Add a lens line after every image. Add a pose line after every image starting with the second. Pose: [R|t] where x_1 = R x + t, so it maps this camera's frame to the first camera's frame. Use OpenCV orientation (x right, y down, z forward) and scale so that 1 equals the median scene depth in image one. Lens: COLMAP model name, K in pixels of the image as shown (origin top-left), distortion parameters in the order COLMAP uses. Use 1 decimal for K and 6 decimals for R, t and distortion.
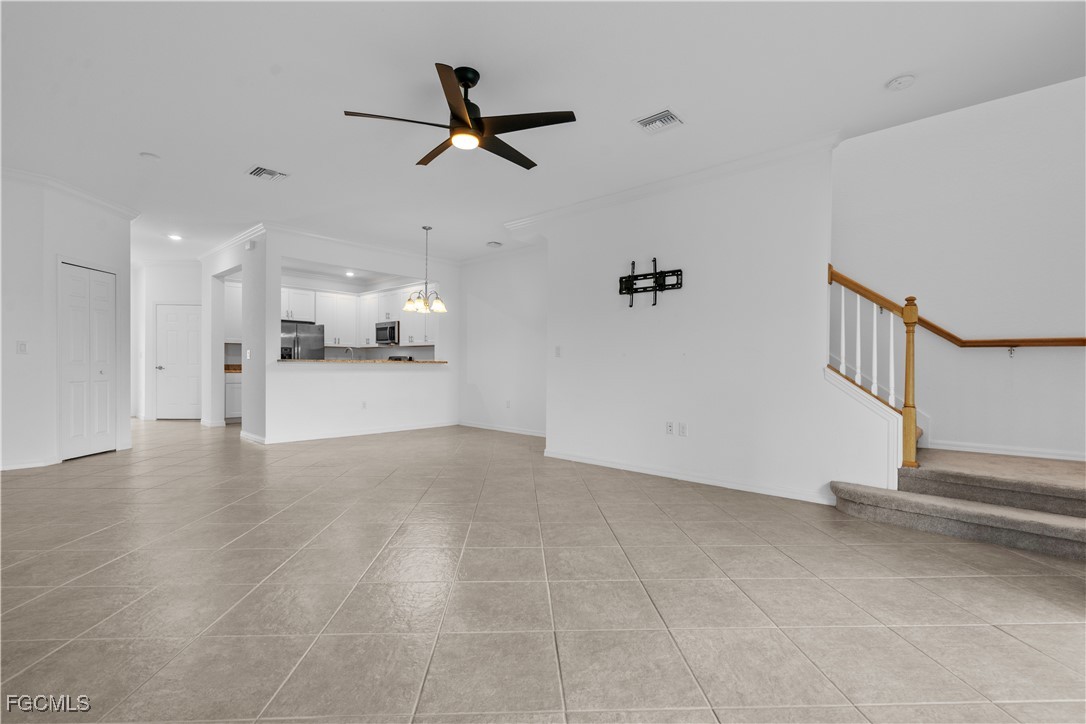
lens RADIAL K [[495.1, 0, 548.2], [0, 495.1, 365.1], [0, 0, 1]] dist [-0.003622, 0.000093]
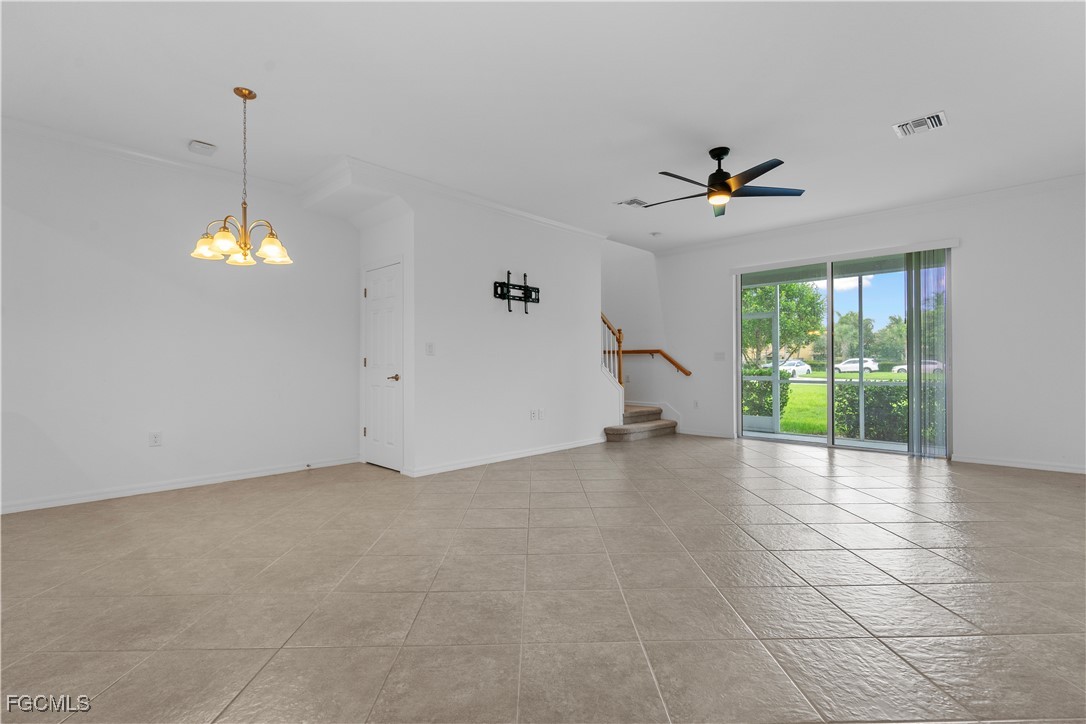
lens RADIAL K [[504.6, 0, 543.0], [0, 504.6, 362.0], [0, 0, 1]] dist [-0.008012, 0.000161]
pose [[0.036150, -0.004709, 0.999335, -0.554156], [0.005174, 0.999976, 0.004525, -0.005865], [-0.999333, 0.005007, 0.036173, 0.513679]]
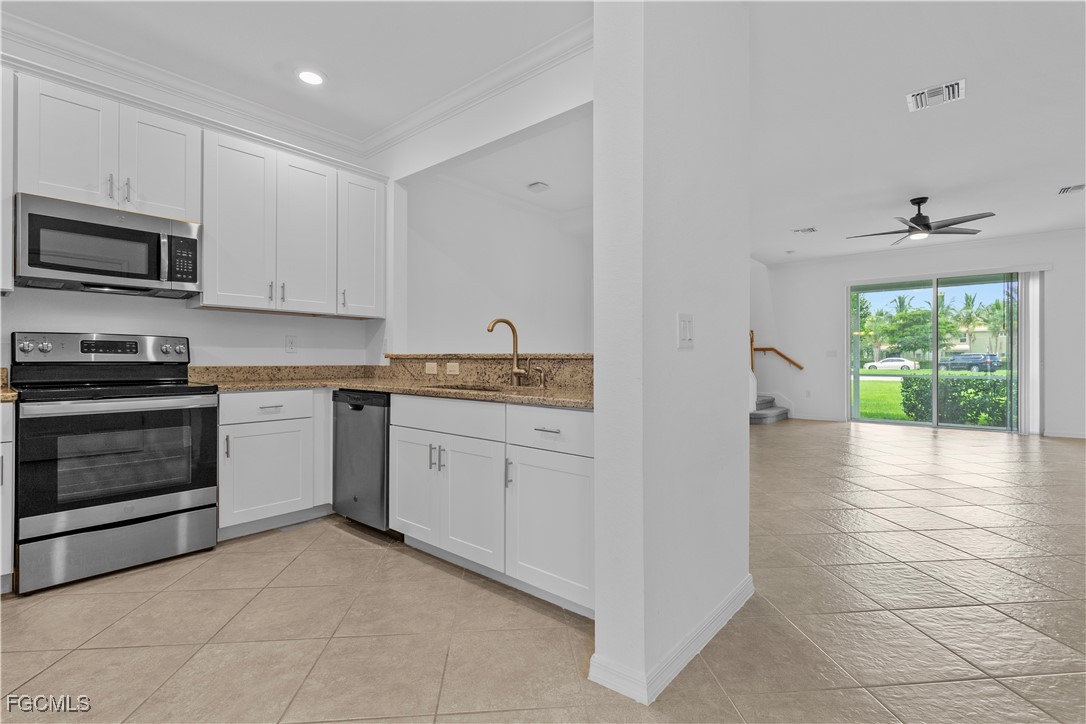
lens RADIAL K [[496.6, 0, 543.9], [0, 496.6, 345.0], [0, 0, 1]] dist [-0.000743, -0.000151]
pose [[-0.027815, 0.021416, 0.999384, -0.682712], [-0.000462, 0.999770, -0.021437, -0.005625], [-0.999613, -0.001058, -0.027798, 0.861213]]
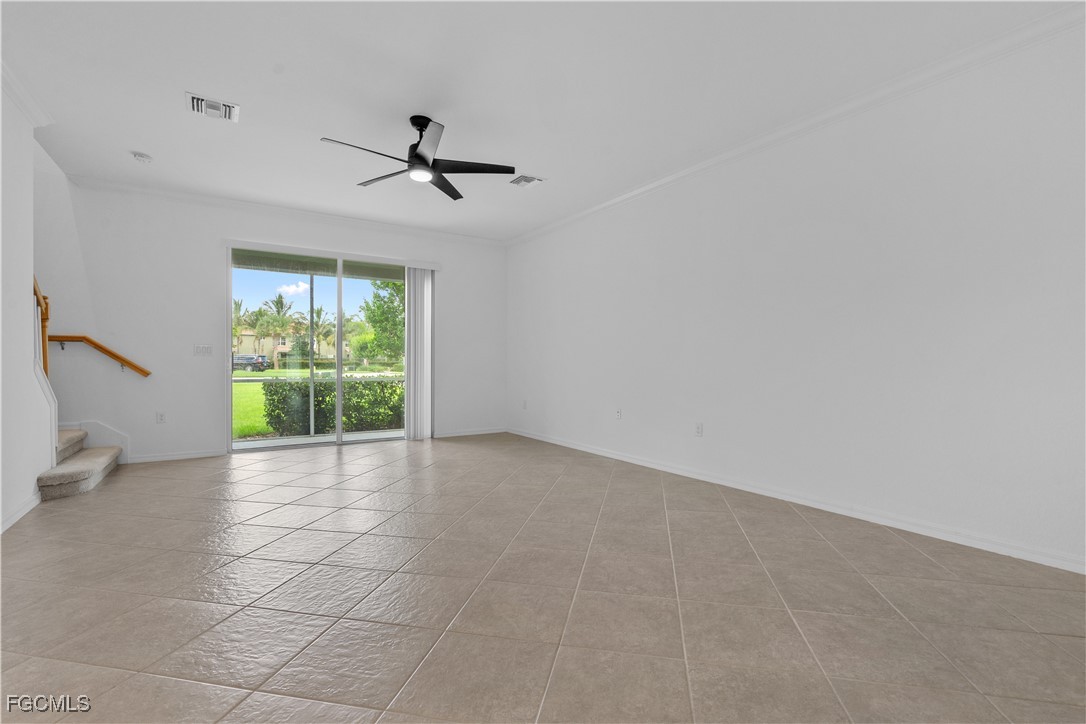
lens RADIAL K [[495.1, 0, 548.2], [0, 495.1, 365.1], [0, 0, 1]] dist [-0.003622, 0.000093]
pose [[-0.967766, -0.013972, 0.251464, -0.272941], [-0.012054, 0.999885, 0.009166, -0.001845], [-0.251563, 0.005840, -0.967823, 0.745842]]
